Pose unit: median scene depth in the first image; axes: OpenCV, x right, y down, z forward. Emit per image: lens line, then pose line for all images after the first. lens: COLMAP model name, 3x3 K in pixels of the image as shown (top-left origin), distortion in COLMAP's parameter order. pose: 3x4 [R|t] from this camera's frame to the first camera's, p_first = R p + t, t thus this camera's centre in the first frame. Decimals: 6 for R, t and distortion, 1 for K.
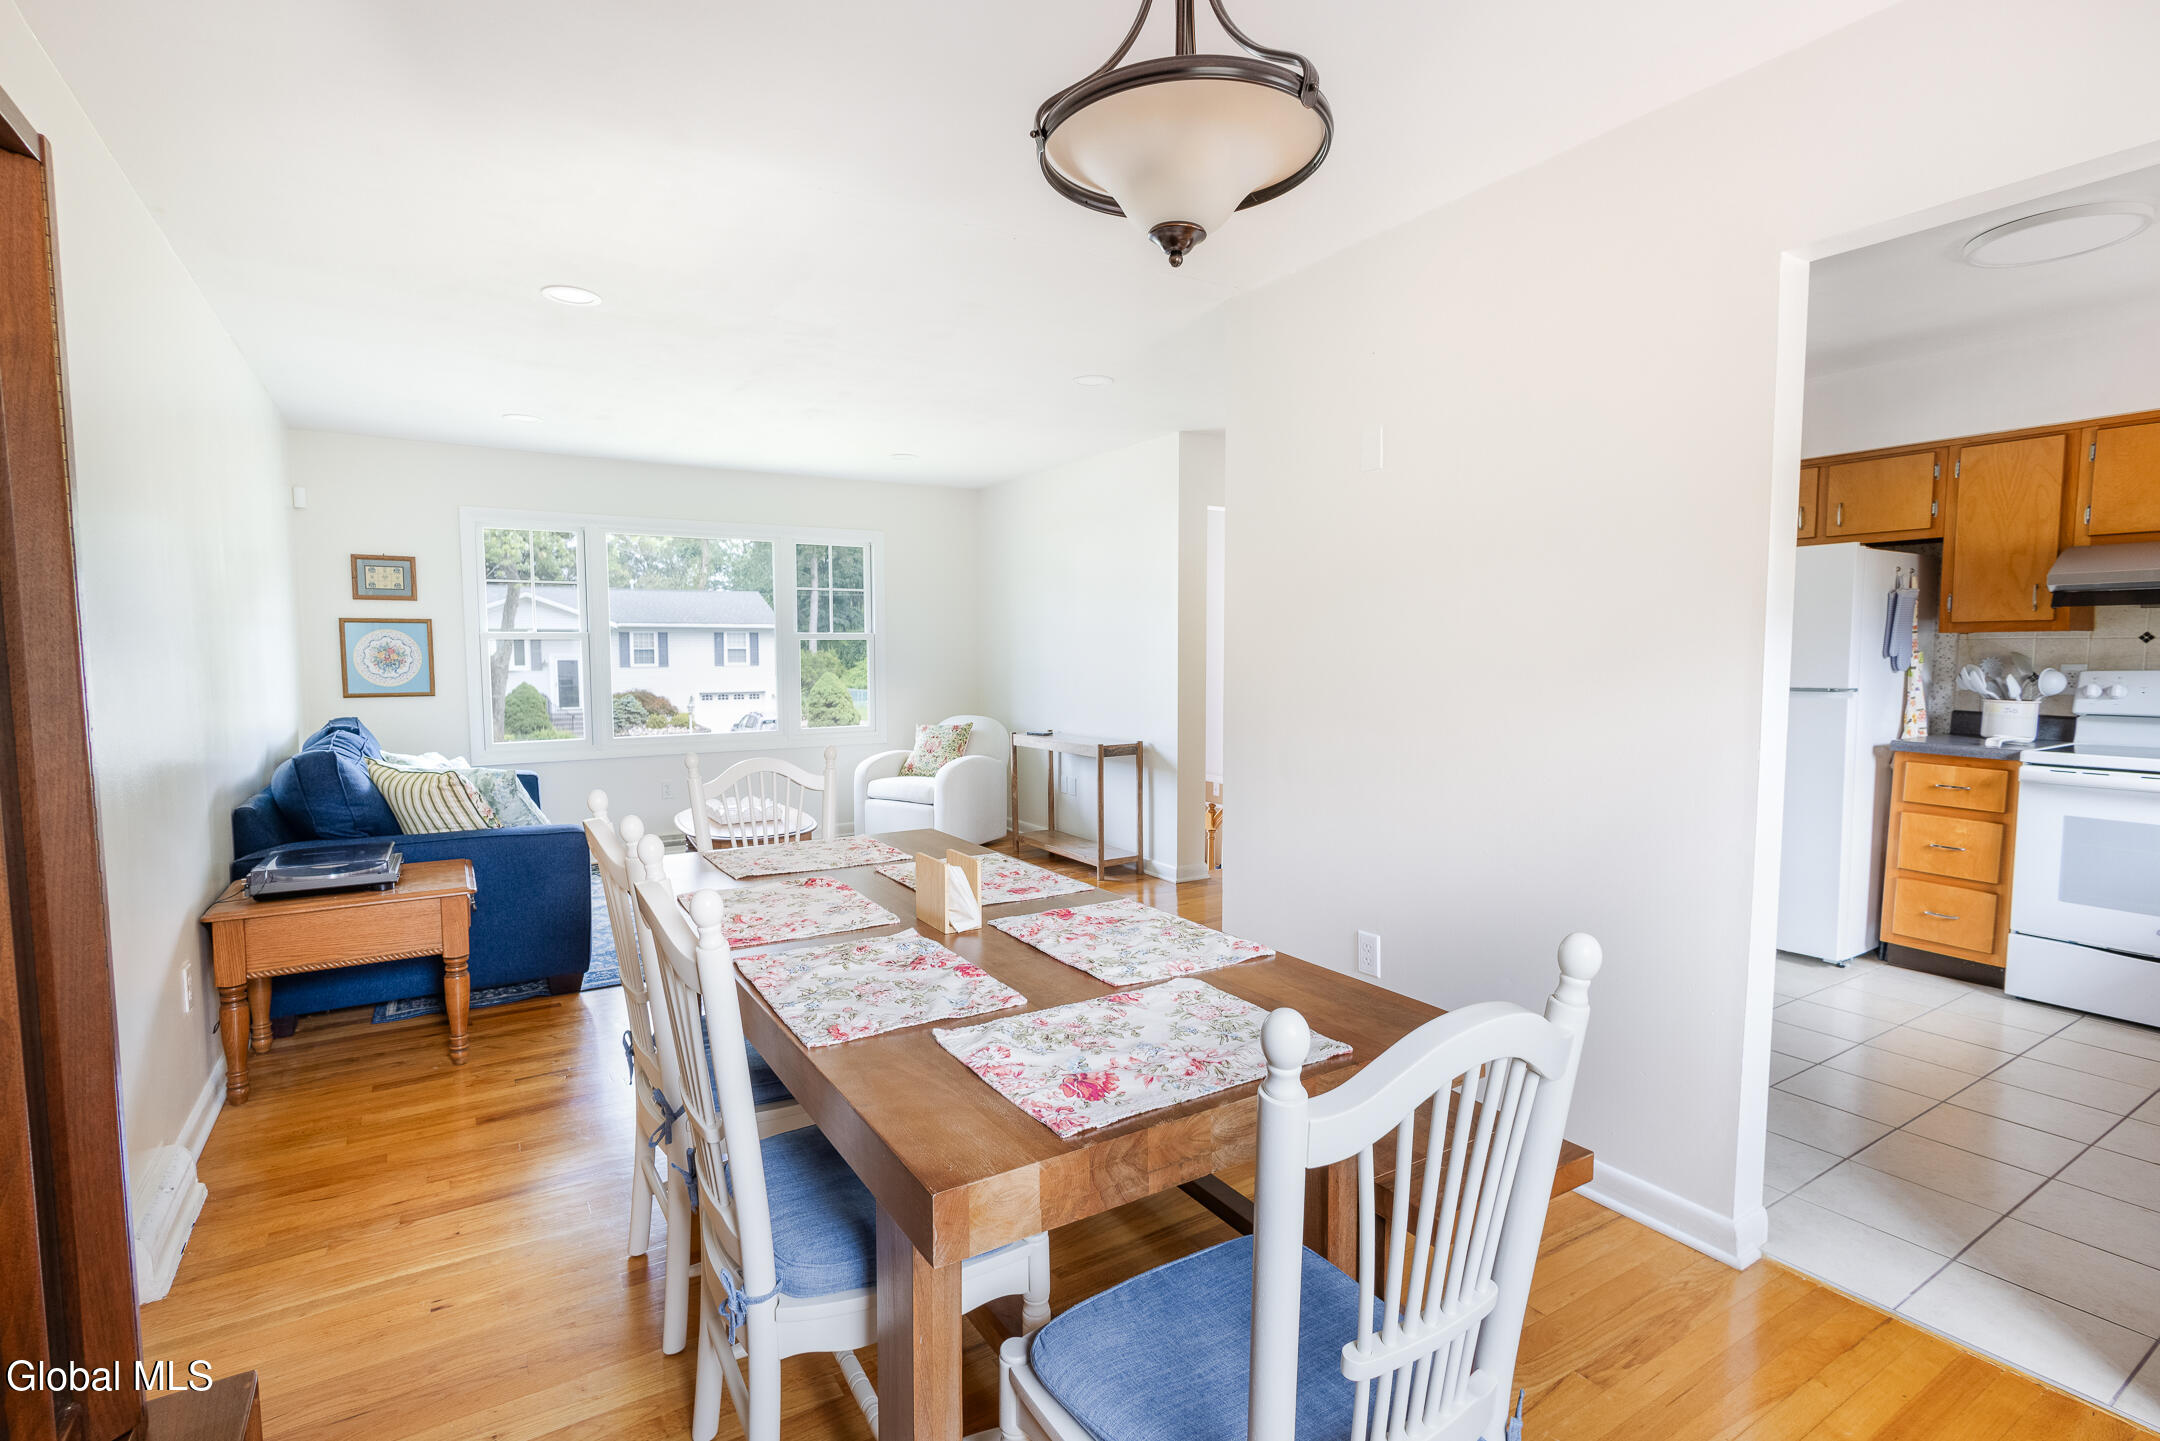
lens RADIAL K [[1005.9, 0, 1059.7], [0, 1005.9, 719.9], [0, 0, 1]] dist [0.000017, -0.000324]
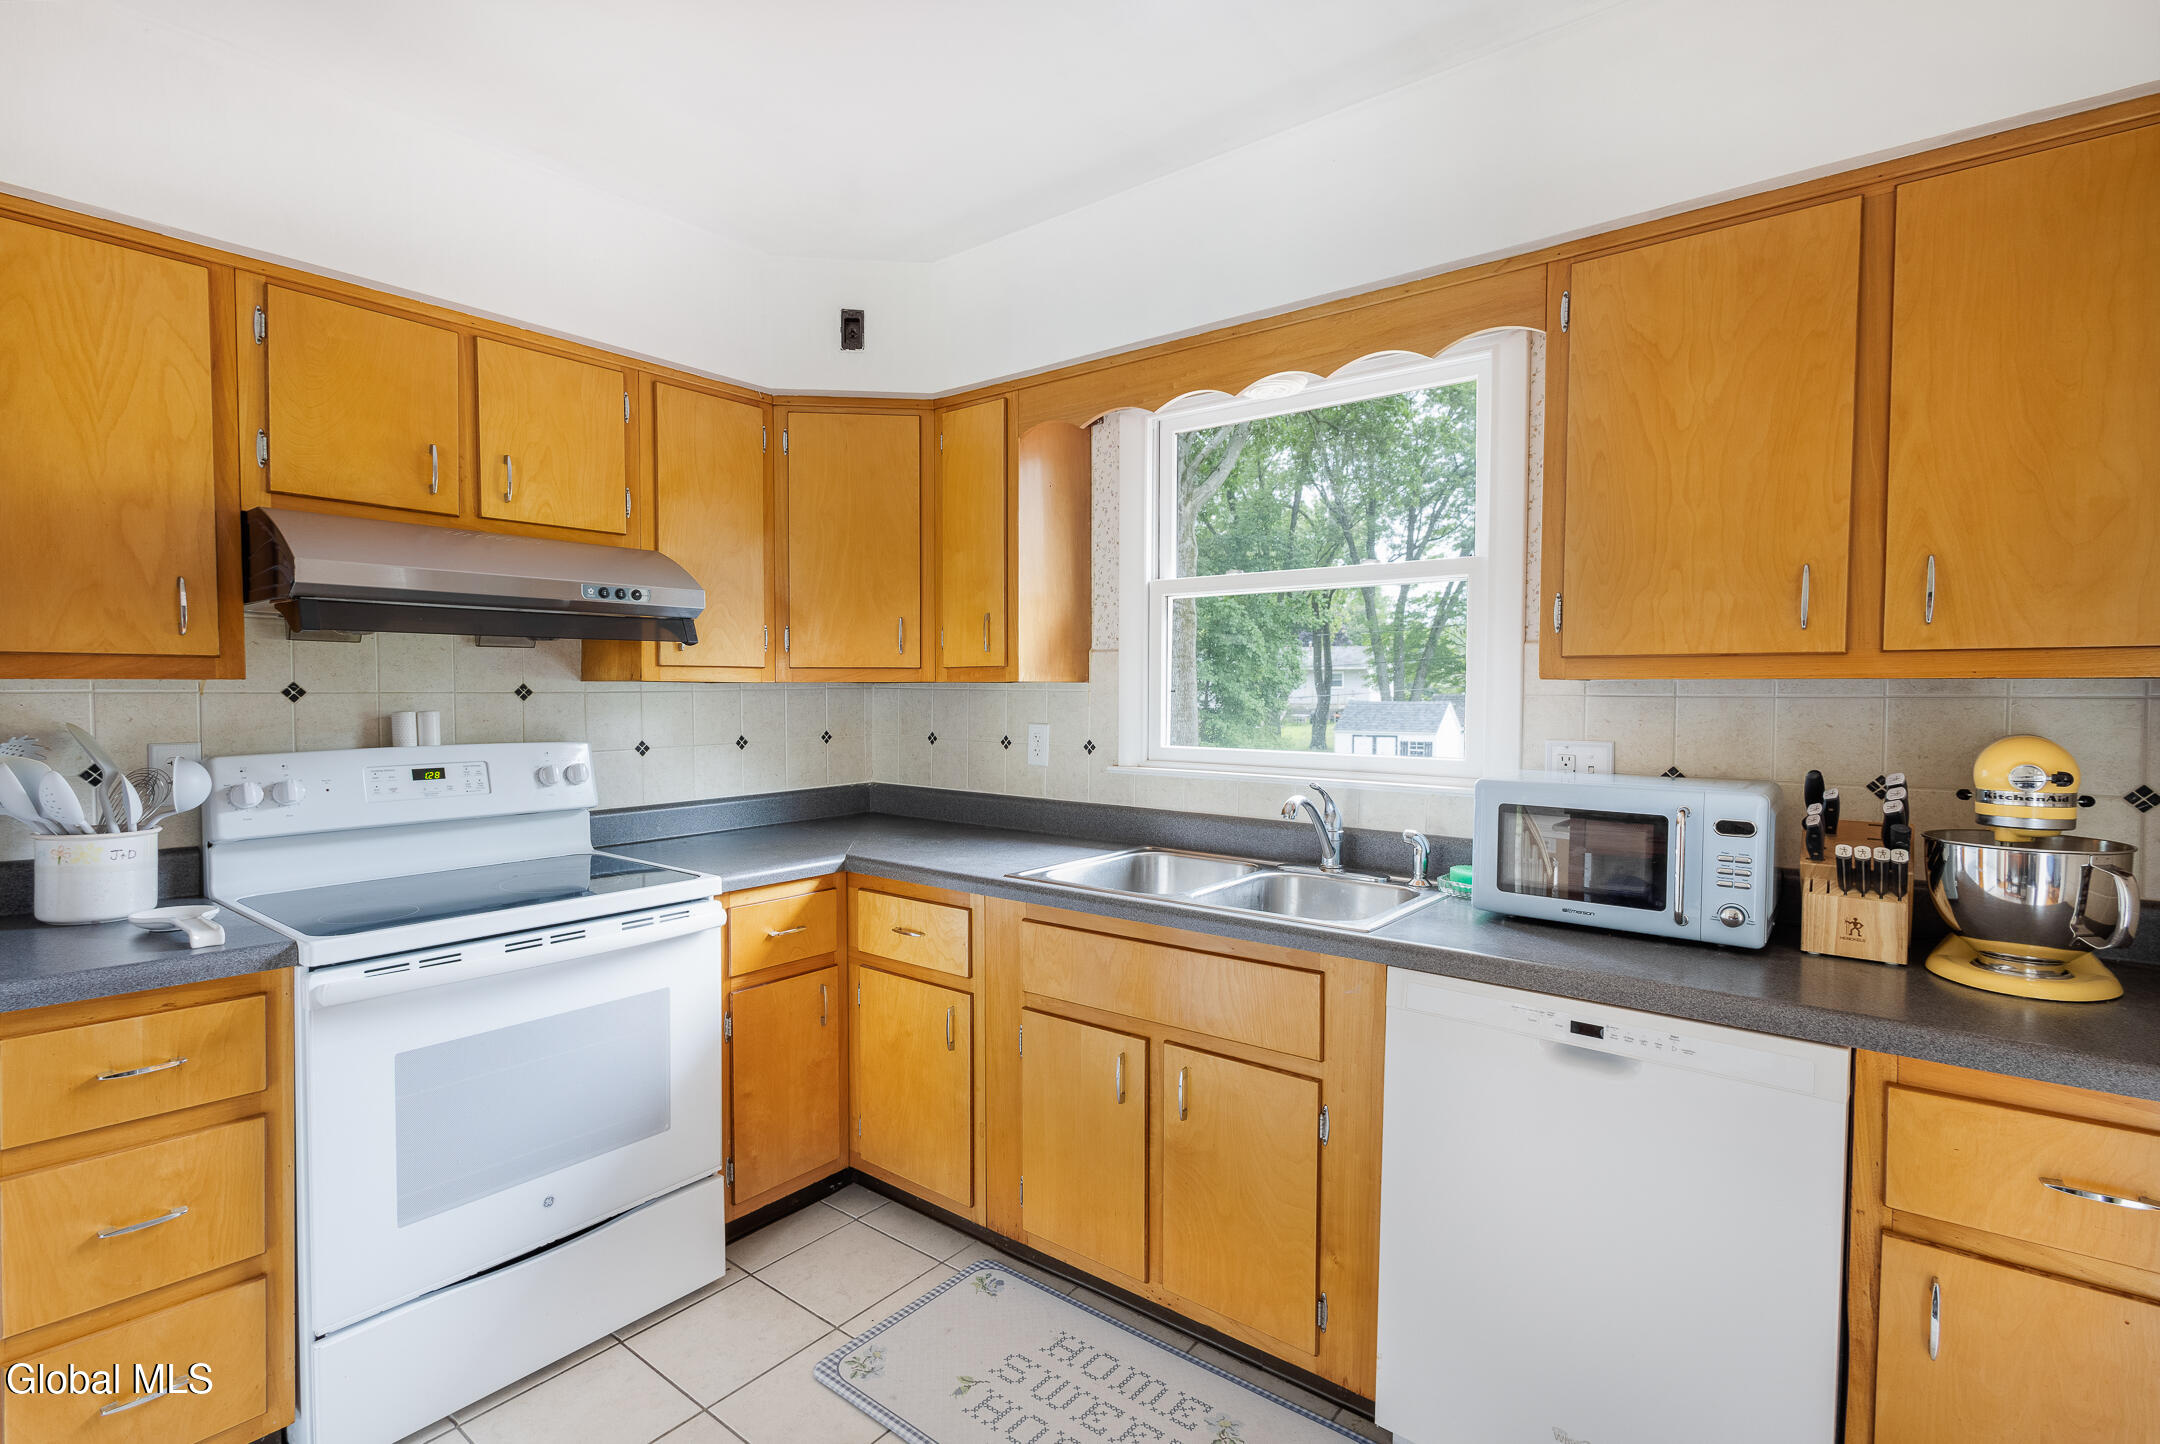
lens RADIAL K [[1005.9, 0, 1103.1], [0, 1005.9, 716.2], [0, 0, 1]] dist [0.000017, -0.000324]
pose [[-0.351331, -0.024230, 0.935938, 0.373910], [0.069686, 0.996215, 0.051950, -0.063172], [-0.933654, 0.083473, -0.348313, 0.741680]]
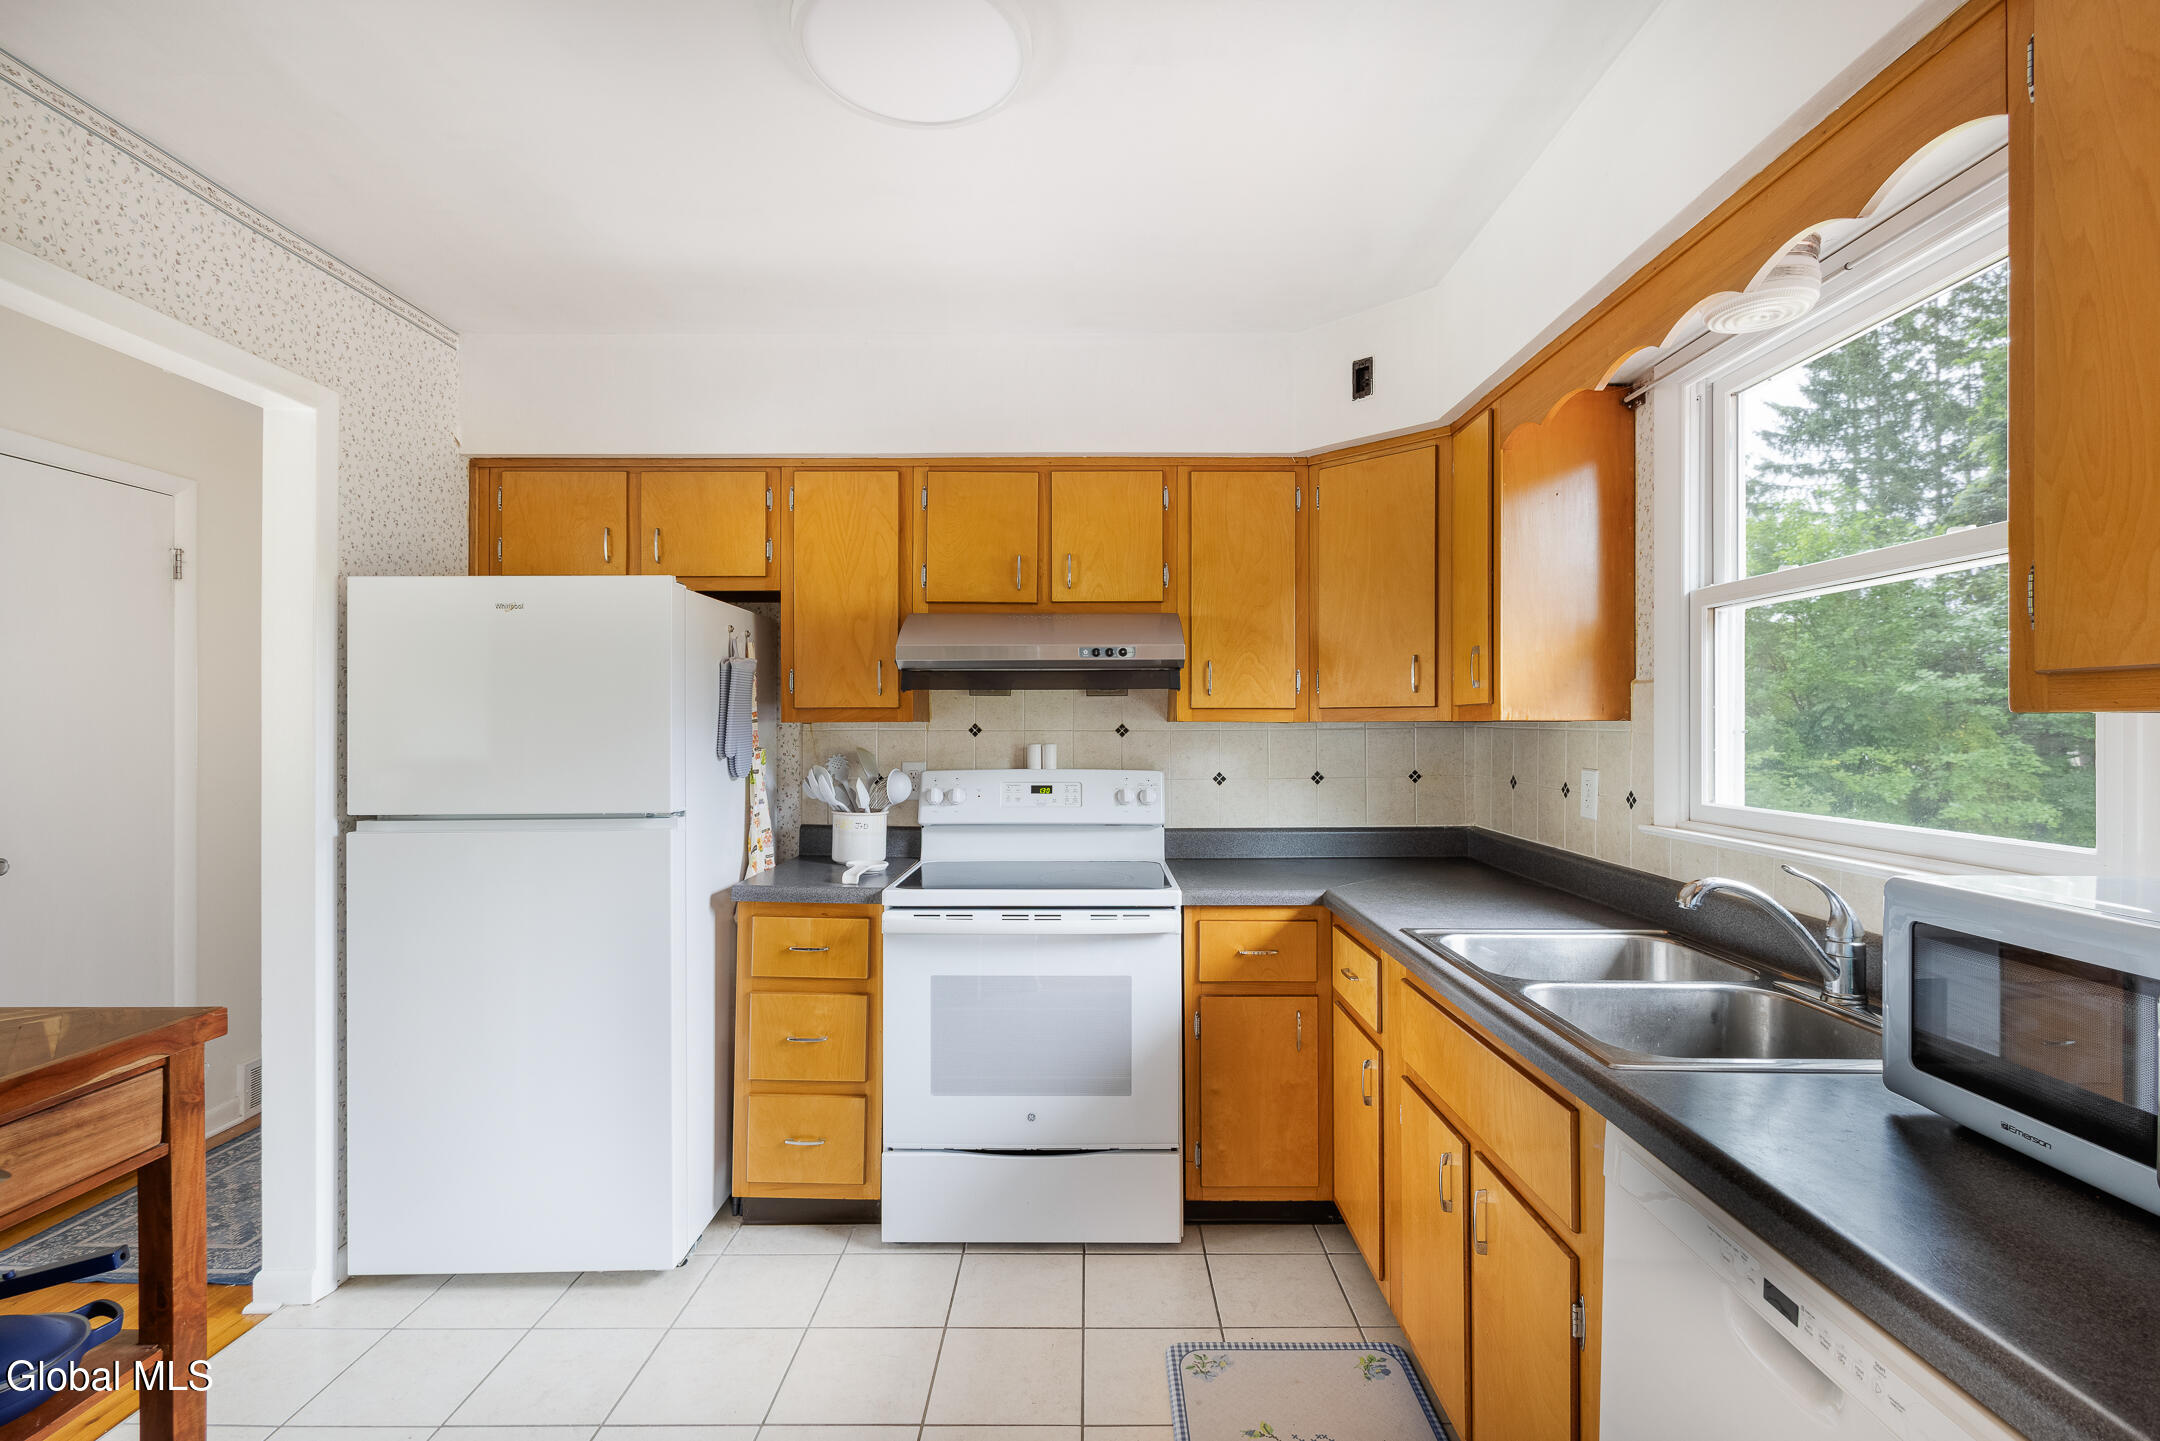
lens RADIAL K [[1005.9, 0, 1100.7], [0, 1005.9, 714.1], [0, 0, 1]] dist [0.000017, -0.000324]
pose [[0.514551, 0.012882, 0.857363, 0.388068], [0.062469, 0.996667, -0.052466, -0.042063], [-0.855181, 0.080555, 0.512031, 0.451603]]
